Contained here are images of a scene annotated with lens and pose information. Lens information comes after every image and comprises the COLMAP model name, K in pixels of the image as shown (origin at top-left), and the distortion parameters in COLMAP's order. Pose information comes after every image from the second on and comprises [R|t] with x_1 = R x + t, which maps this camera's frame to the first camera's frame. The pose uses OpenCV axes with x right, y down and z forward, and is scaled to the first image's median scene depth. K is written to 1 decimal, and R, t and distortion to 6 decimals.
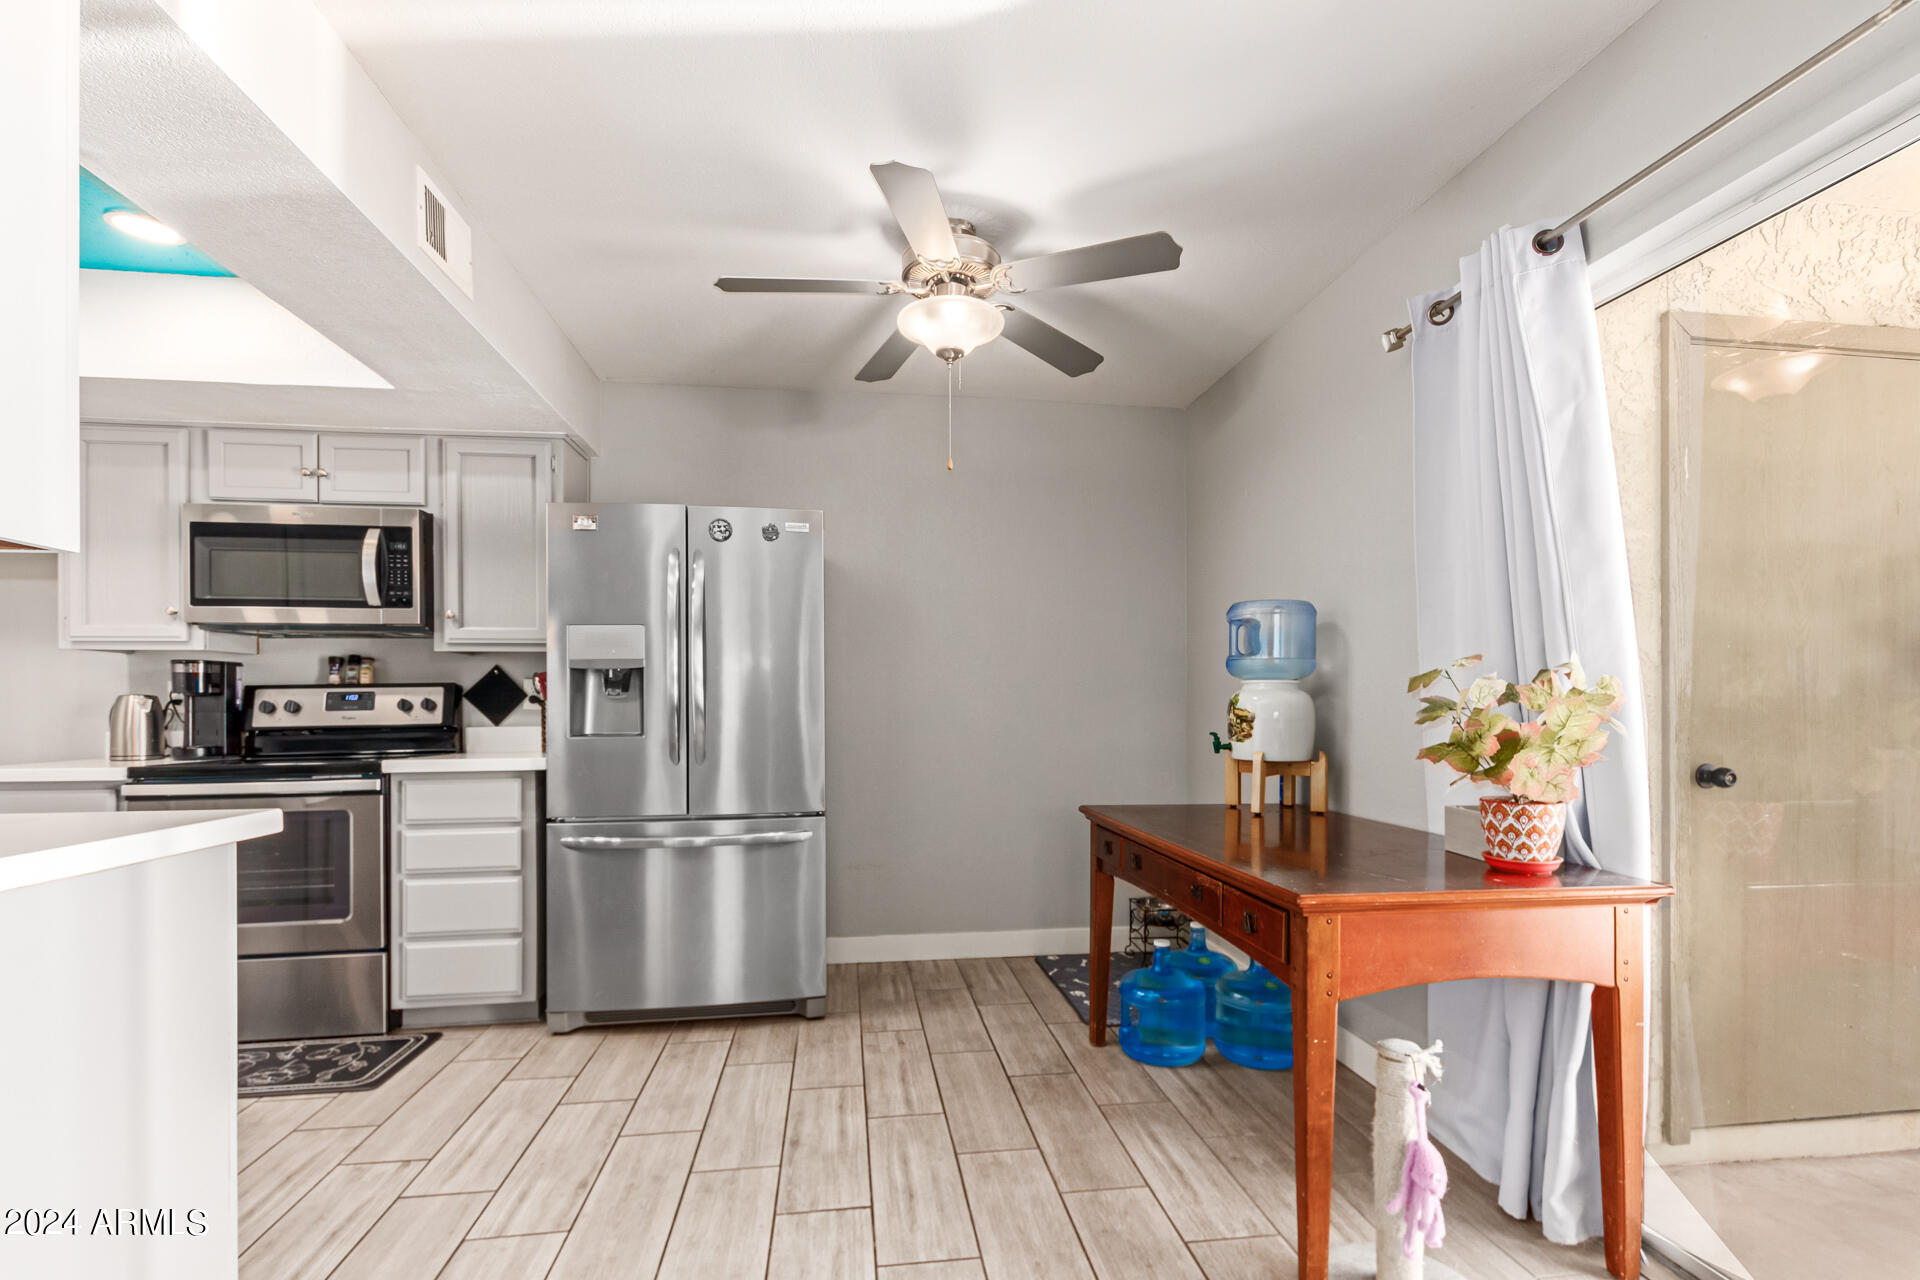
lens RADIAL K [[883.6, 0, 965.3], [0, 883.6, 700.5], [0, 0, 1]] dist [0.009724, -0.000340]
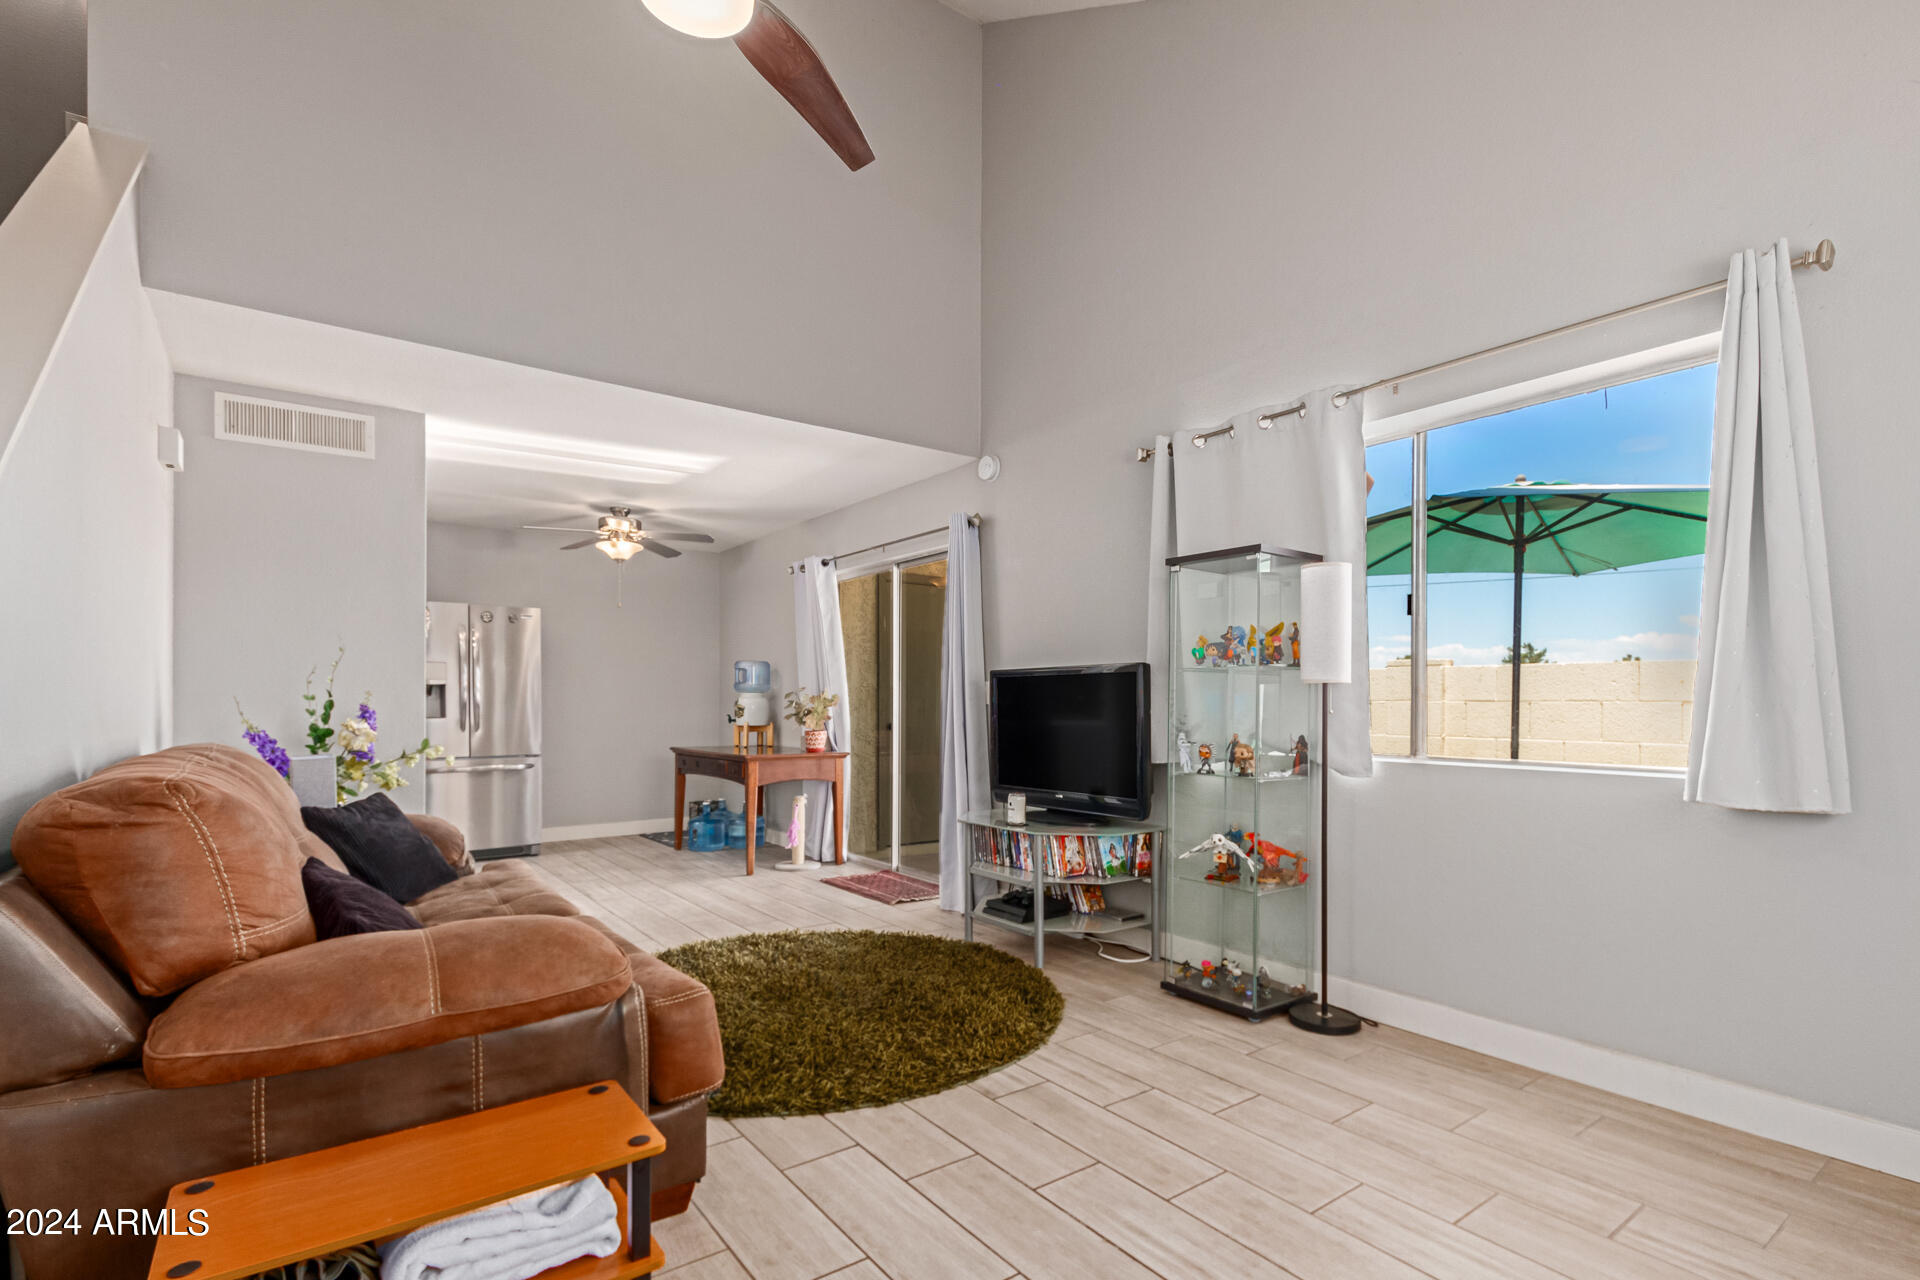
lens RADIAL K [[900.9, 0, 969.2], [0, 900.9, 706.0], [0, 0, 1]] dist [0.002297, 0.000072]
pose [[0.876989, 0.003998, 0.480494, -0.283374], [-0.005439, 0.999984, 0.001606, 0.004566], [-0.480480, -0.004022, 0.876997, -1.284448]]
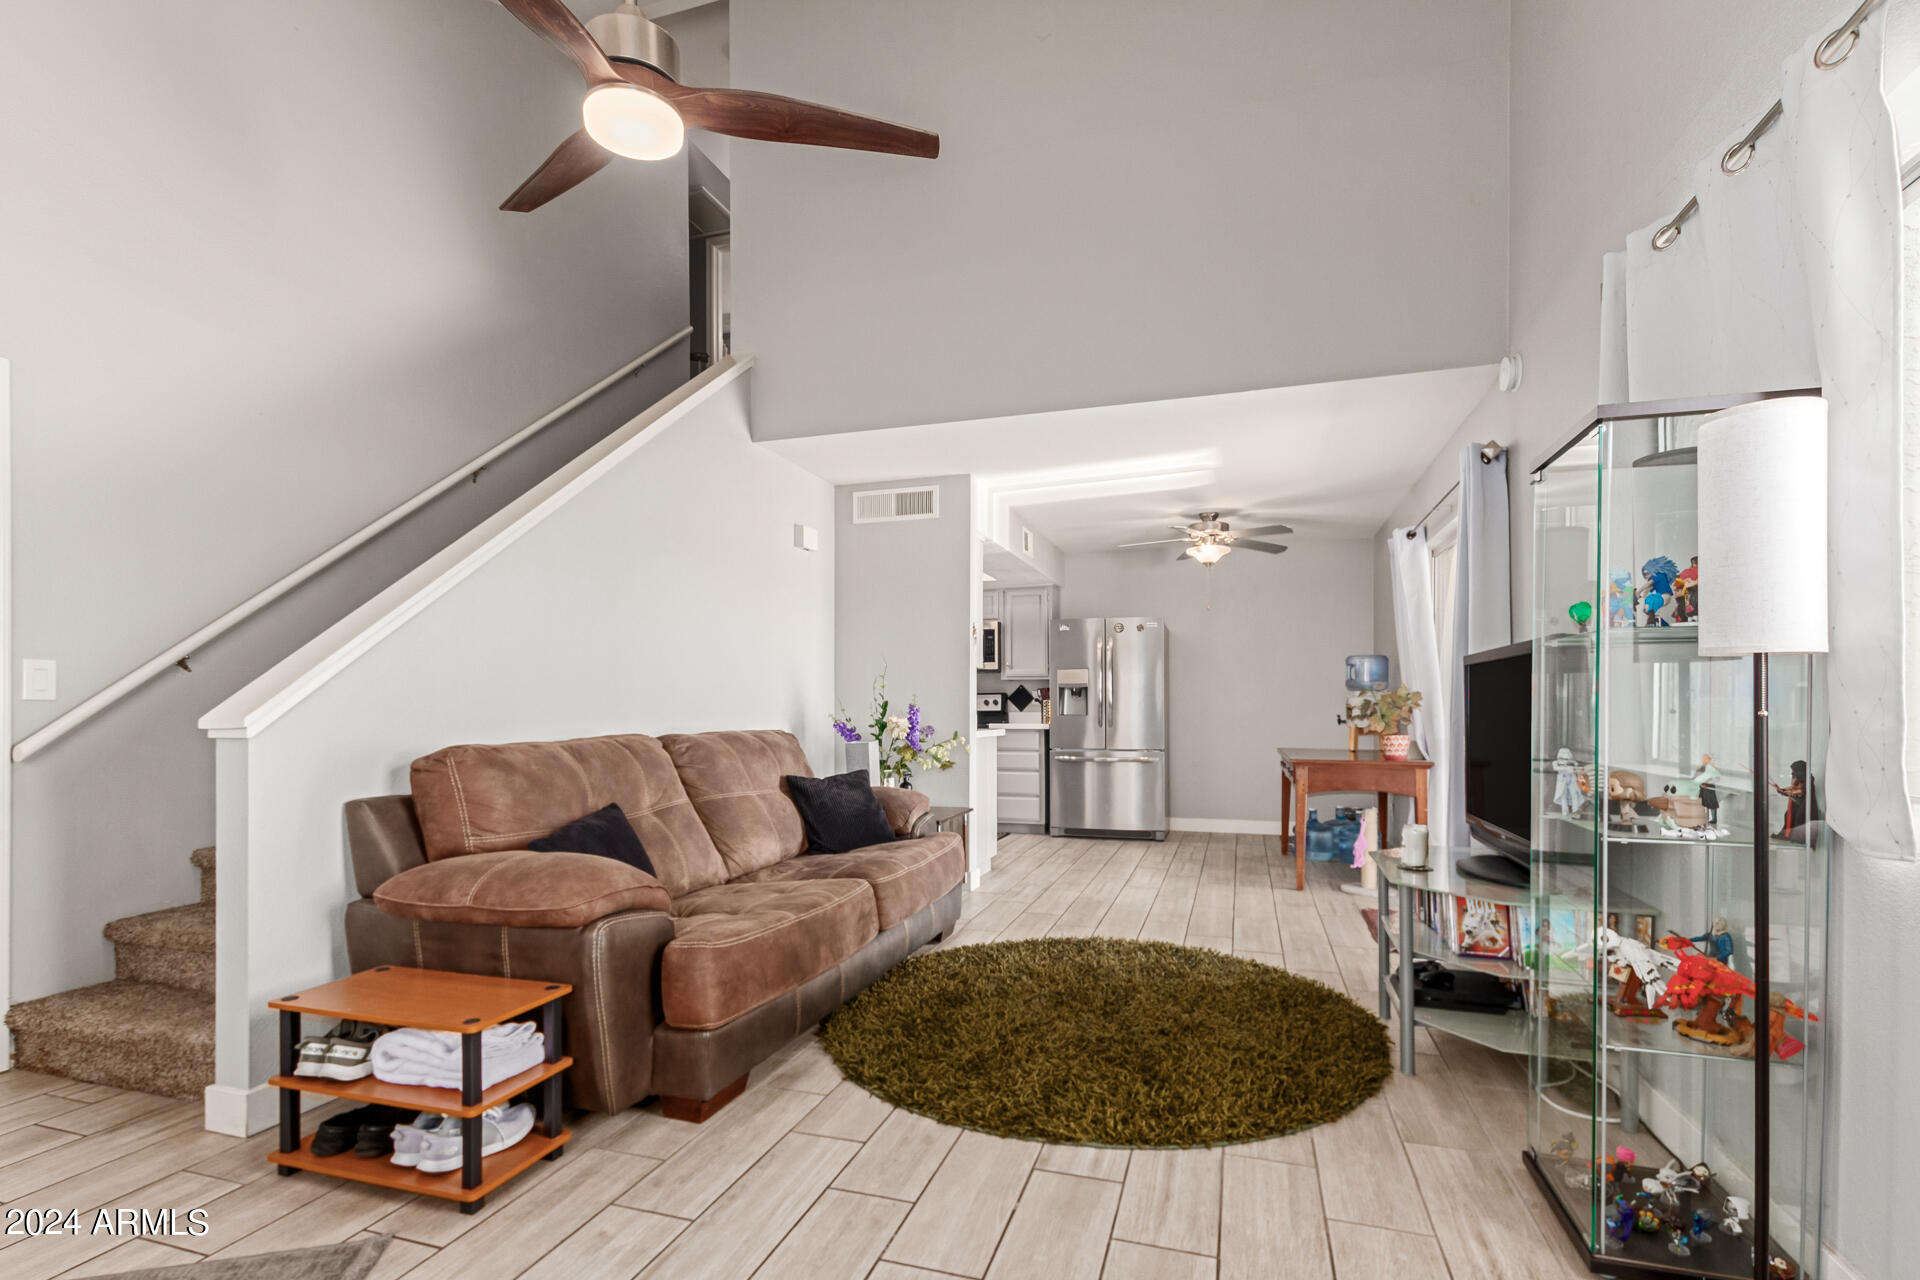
lens RADIAL K [[883.6, 0, 965.3], [0, 883.6, 700.5], [0, 0, 1]] dist [0.009724, -0.000340]
pose [[0.904257, 0.000490, -0.426988, 0.335260], [-0.001245, 0.999998, -0.001489, 0.003925], [0.426986, 0.001878, 0.904256, -1.221453]]
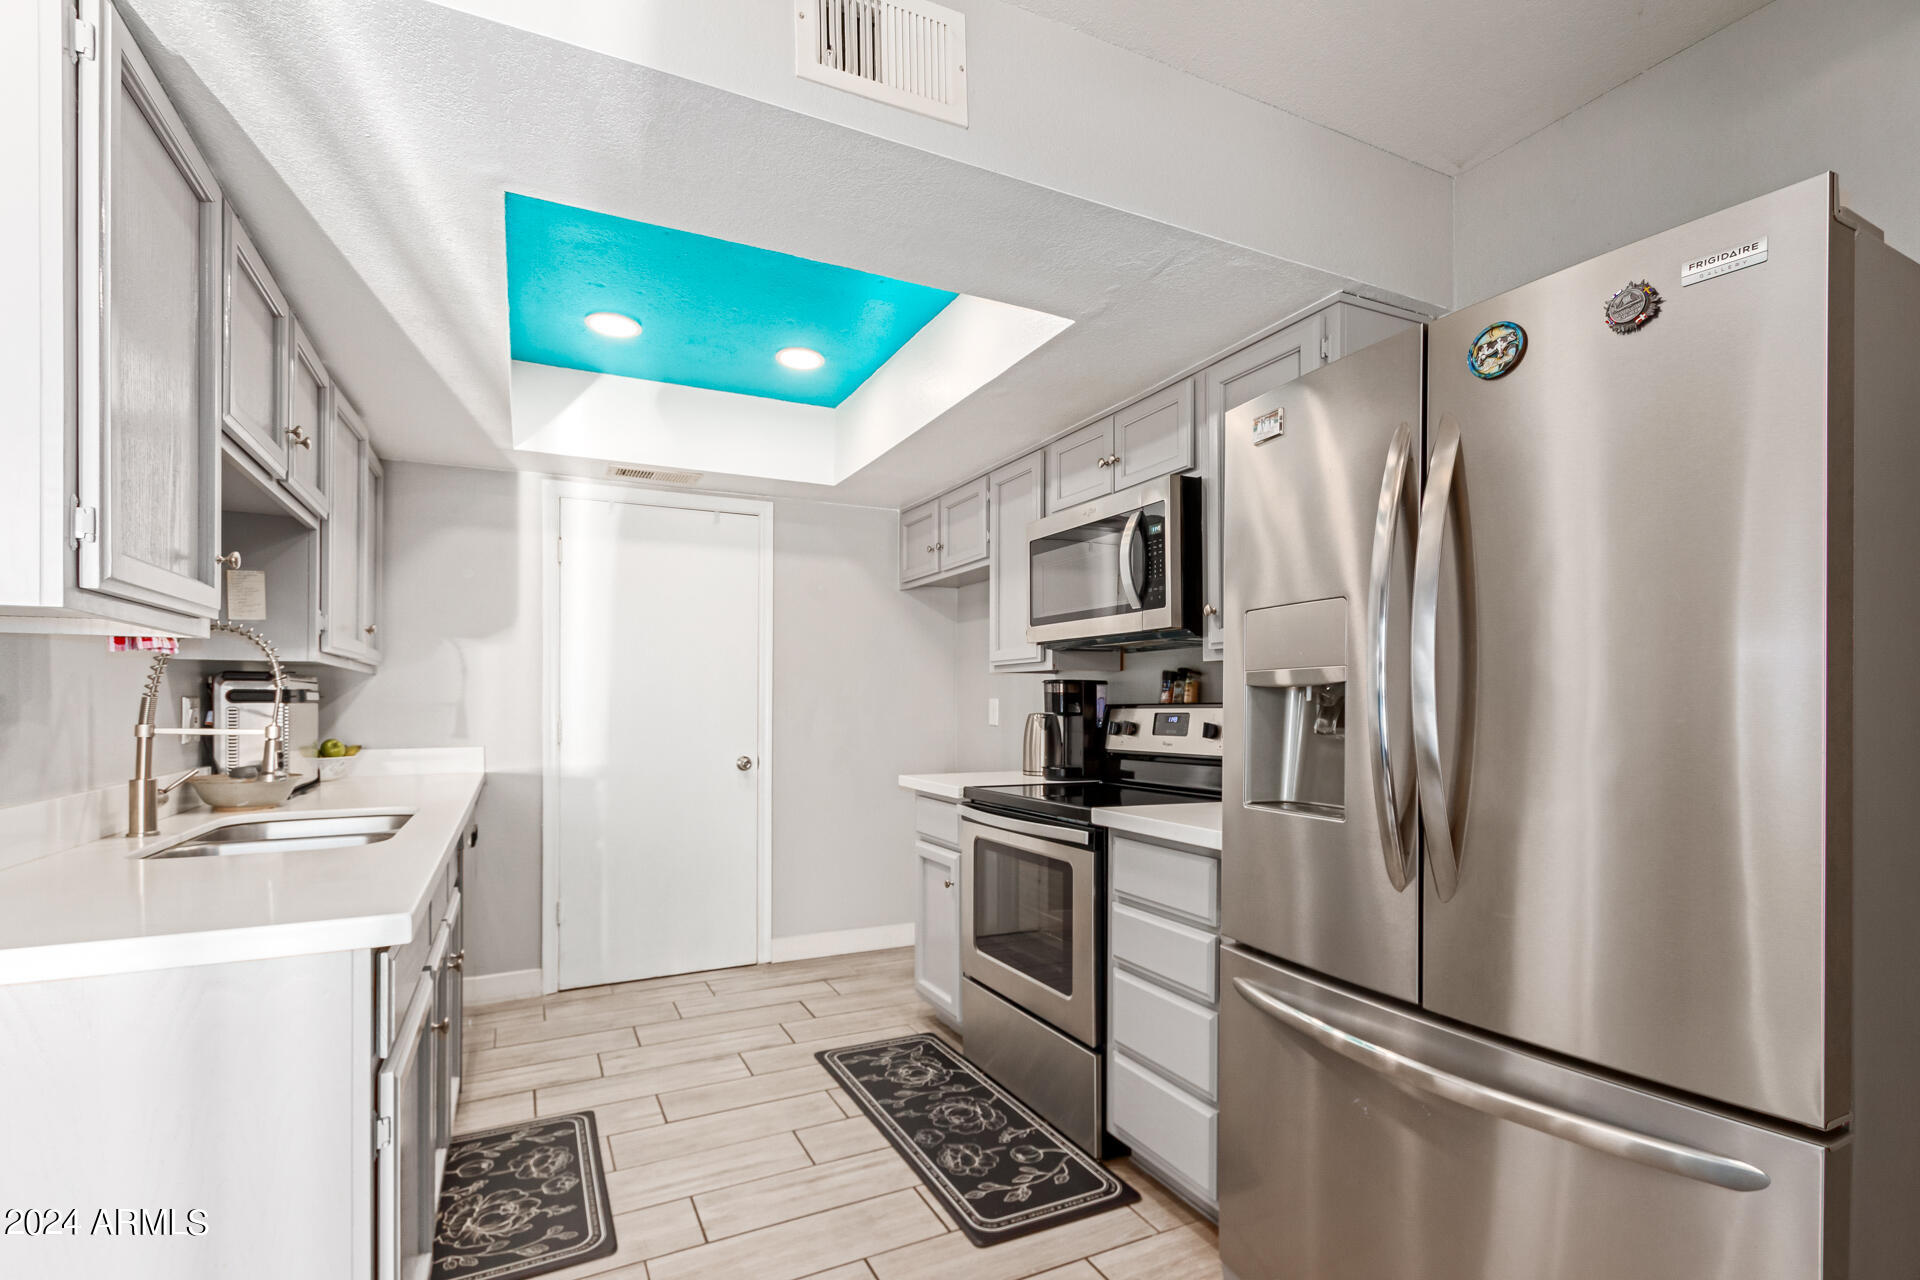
lens RADIAL K [[883.6, 0, 965.3], [0, 883.6, 700.5], [0, 0, 1]] dist [0.009724, -0.000340]
pose [[0.328915, 0.002904, -0.944355, 0.037165], [0.000559, 0.999994, 0.003270, -0.026709], [0.944359, -0.001604, 0.328911, 0.589283]]
